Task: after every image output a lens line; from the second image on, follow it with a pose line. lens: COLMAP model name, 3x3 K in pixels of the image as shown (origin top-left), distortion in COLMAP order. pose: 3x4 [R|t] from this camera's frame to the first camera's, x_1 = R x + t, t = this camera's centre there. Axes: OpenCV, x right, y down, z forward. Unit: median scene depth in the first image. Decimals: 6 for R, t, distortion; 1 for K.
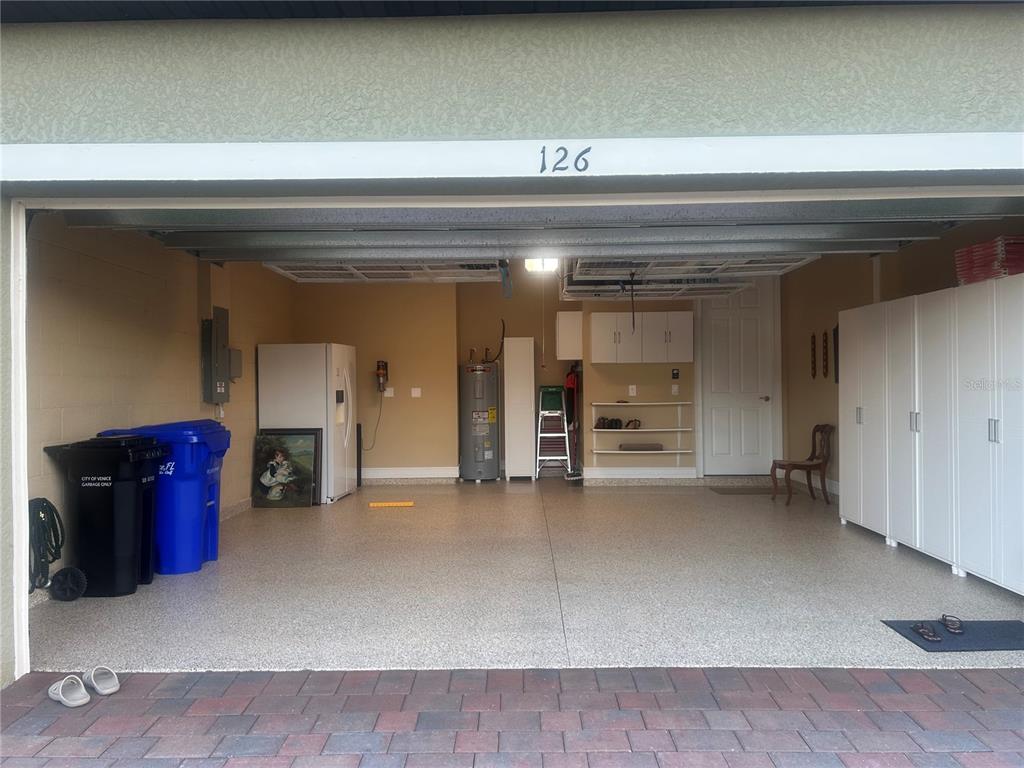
lens RADIAL K [[772.2, 0, 512.0], [0, 772.2, 384.0], [0, 0, 1]] dist [0.059651, -0.075602]
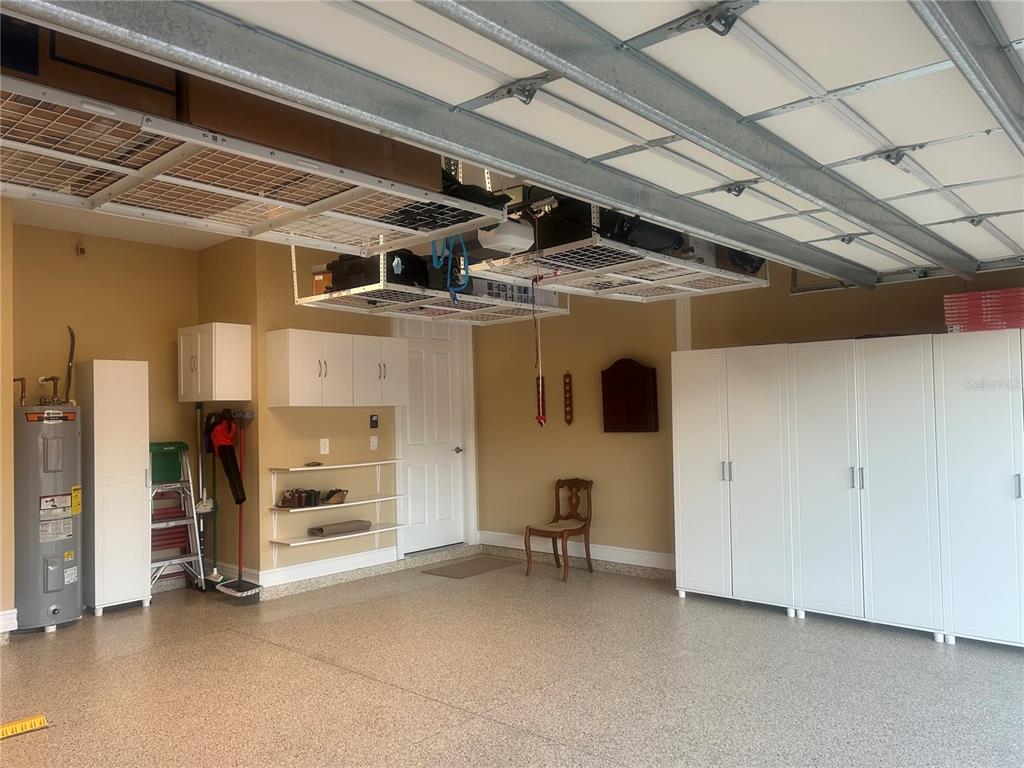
lens RADIAL K [[772.2, 0, 512.0], [0, 772.2, 384.0], [0, 0, 1]] dist [0.059651, -0.075602]
pose [[0.640942, 0.024253, 0.767206, -0.266842], [0.009986, 0.999153, -0.039928, -0.017867], [-0.767524, 0.033253, 0.640157, 0.428761]]
